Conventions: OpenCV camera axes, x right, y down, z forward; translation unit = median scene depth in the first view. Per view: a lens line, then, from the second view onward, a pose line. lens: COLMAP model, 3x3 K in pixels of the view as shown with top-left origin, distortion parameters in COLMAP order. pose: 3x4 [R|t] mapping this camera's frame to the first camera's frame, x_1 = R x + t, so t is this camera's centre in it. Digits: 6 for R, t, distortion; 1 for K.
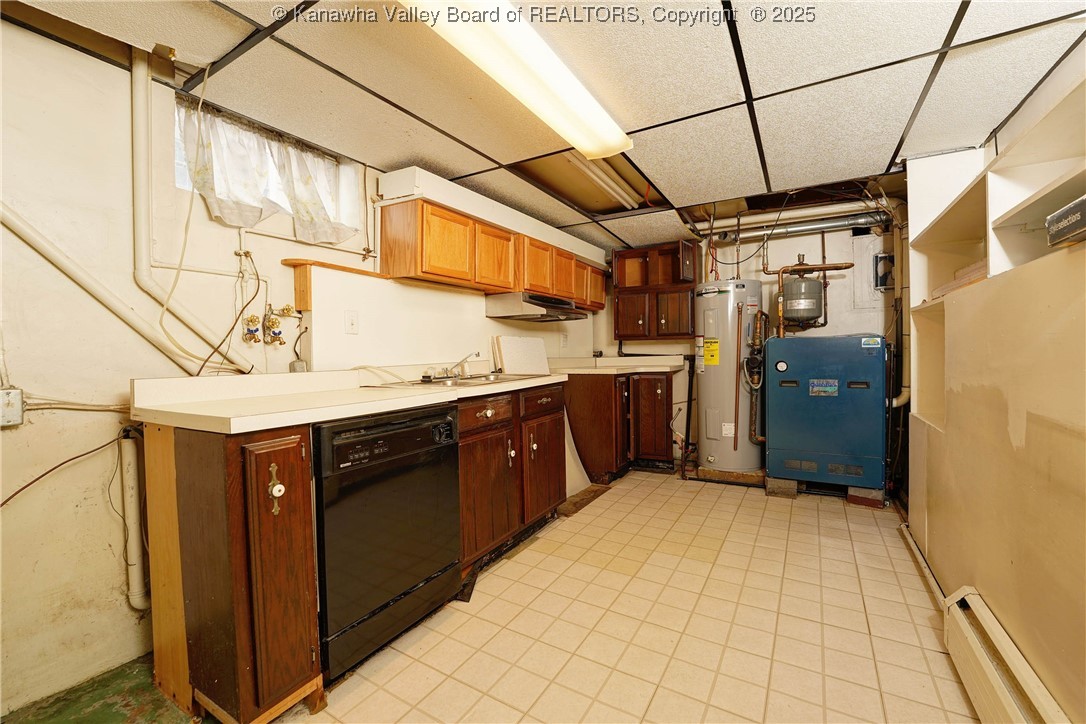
lens RADIAL K [[440.7, 0, 549.2], [0, 440.7, 365.7], [0, 0, 1]] dist [-0.023788, 0.001153]
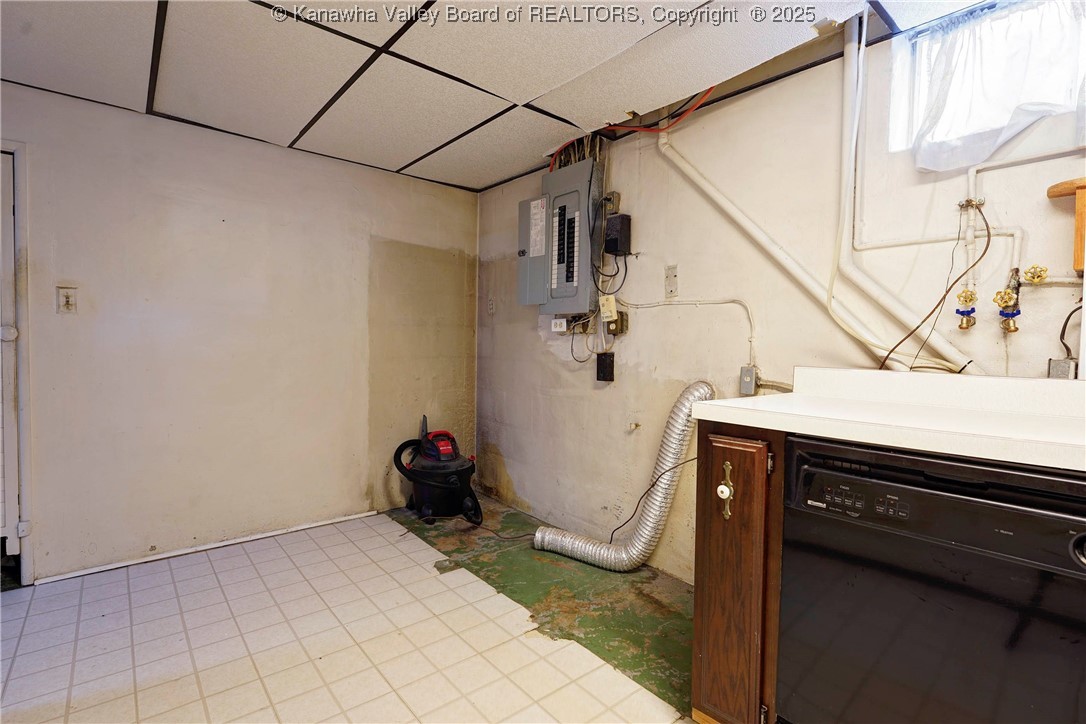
lens RADIAL K [[524.6, 0, 548.2], [0, 524.6, 354.8], [0, 0, 1]] dist [-0.015889, -0.000423]
pose [[-0.325392, 0.033339, -0.944991, 0.389747], [-0.041130, 0.997933, 0.049370, -0.028655], [0.944684, 0.054932, -0.323349, 0.742047]]
